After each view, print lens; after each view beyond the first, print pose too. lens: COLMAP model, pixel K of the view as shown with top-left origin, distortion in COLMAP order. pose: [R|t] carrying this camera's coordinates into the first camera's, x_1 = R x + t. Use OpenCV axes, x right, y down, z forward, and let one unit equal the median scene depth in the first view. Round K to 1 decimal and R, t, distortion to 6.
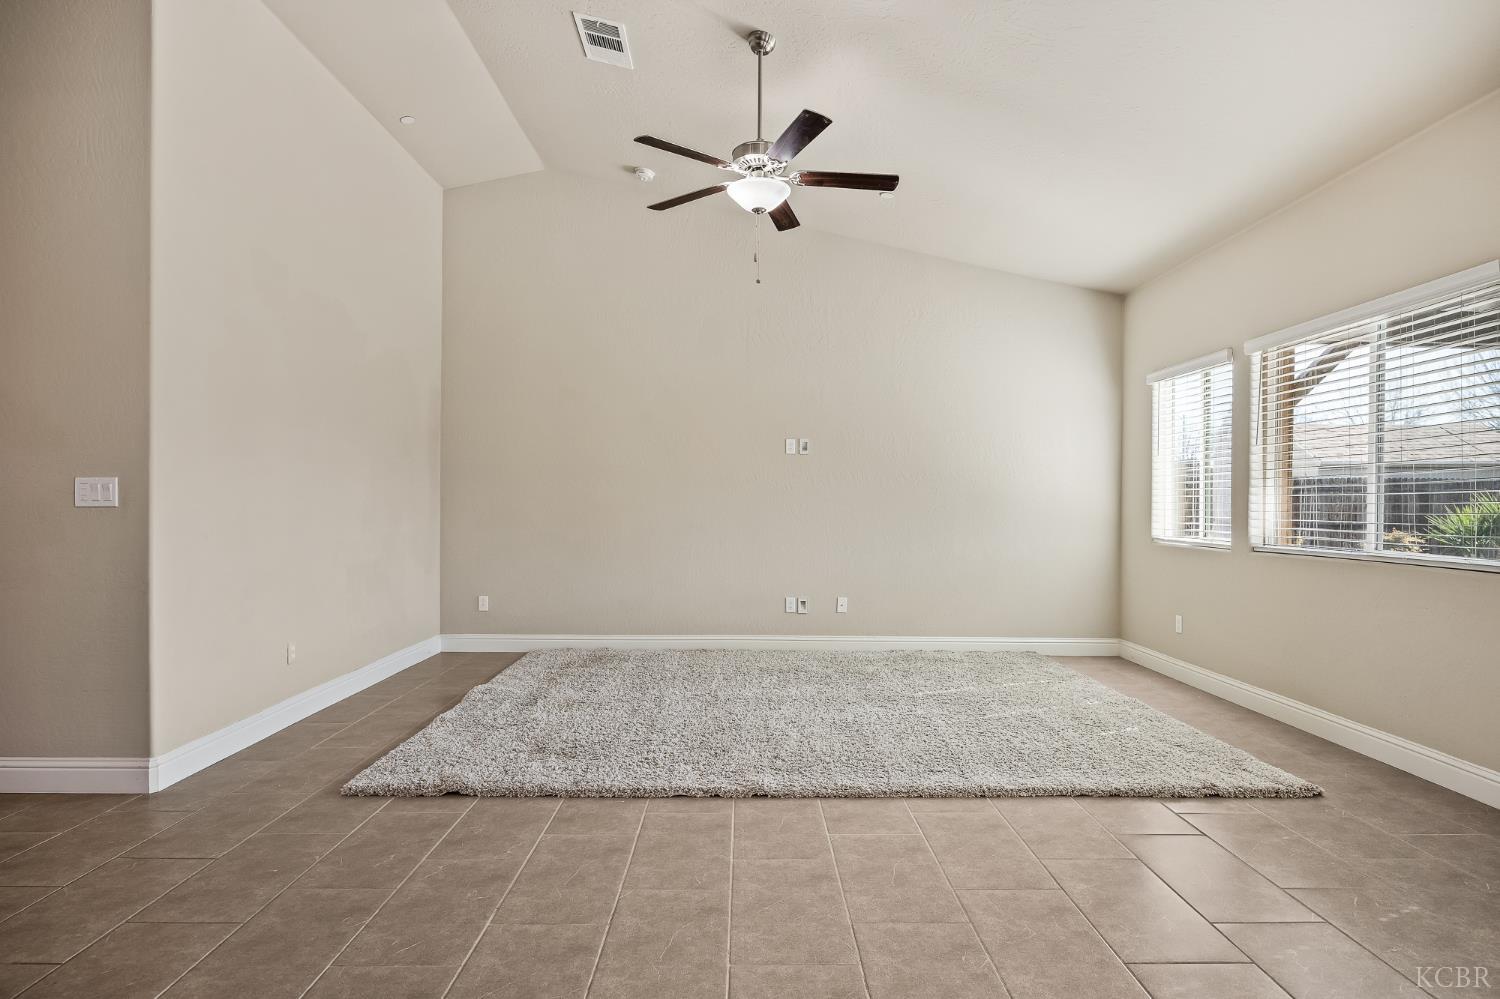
lens RADIAL K [[796.6, 0, 749.6], [0, 796.6, 501.7], [0, 0, 1]] dist [-0.000402, -0.001047]
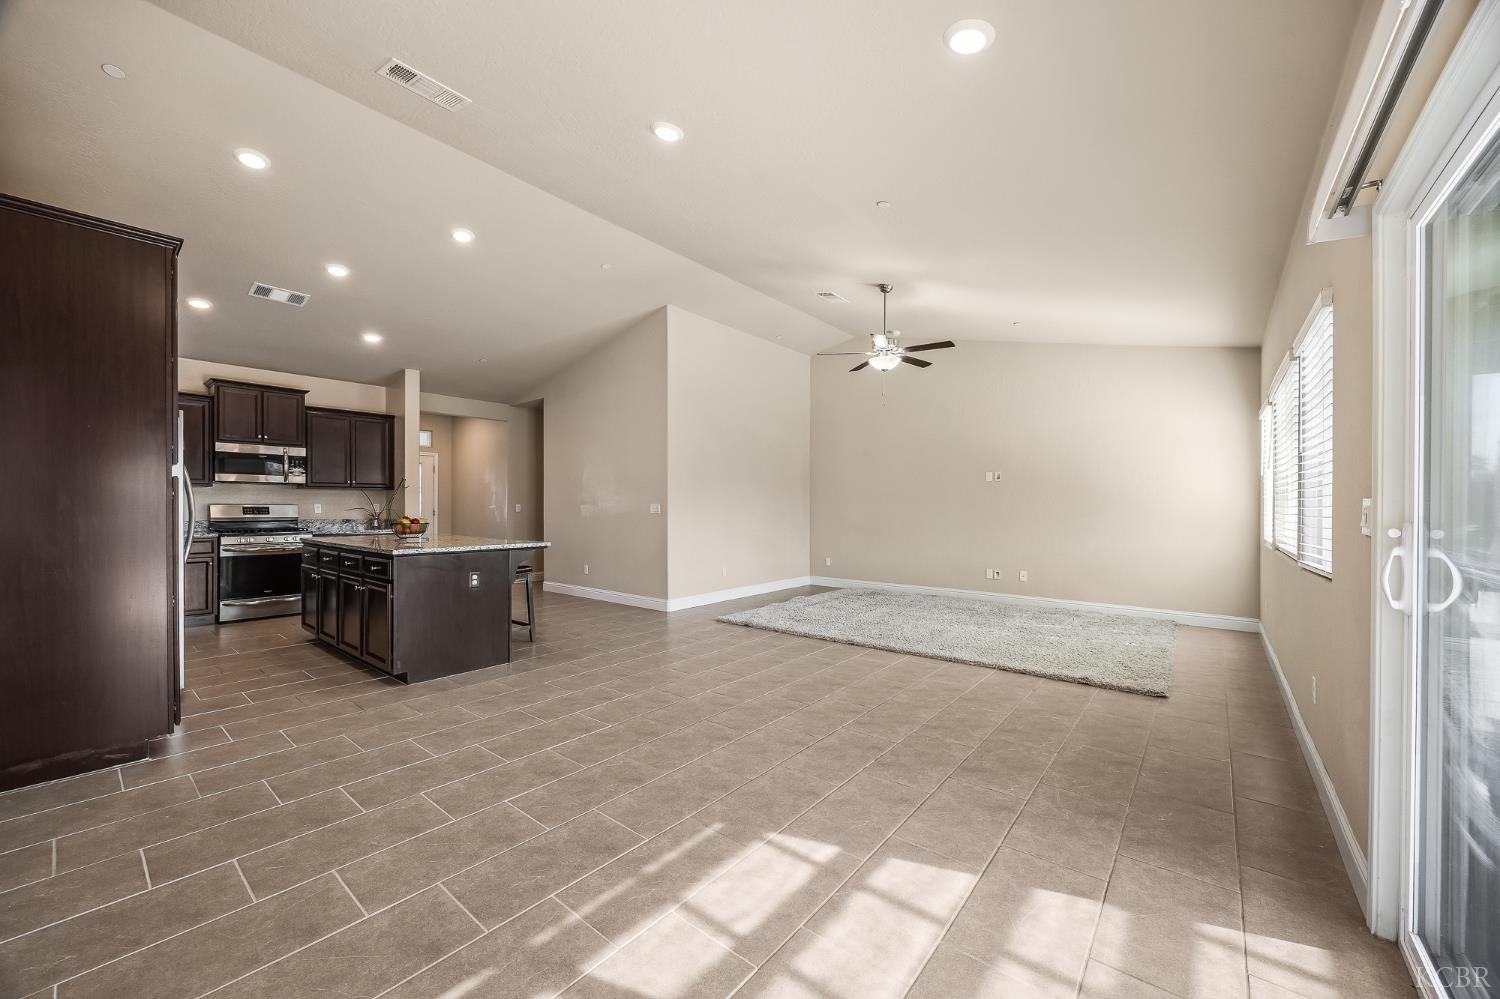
lens RADIAL K [[568.7, 0, 750.1], [0, 568.7, 501.0], [0, 0, 1]] dist [0.001329, -0.000064]
pose [[0.770194, -0.009624, -0.637737, 0.671605], [0.002843, 0.999928, -0.011656, -0.011893], [0.637803, 0.007164, 0.770166, -0.341949]]
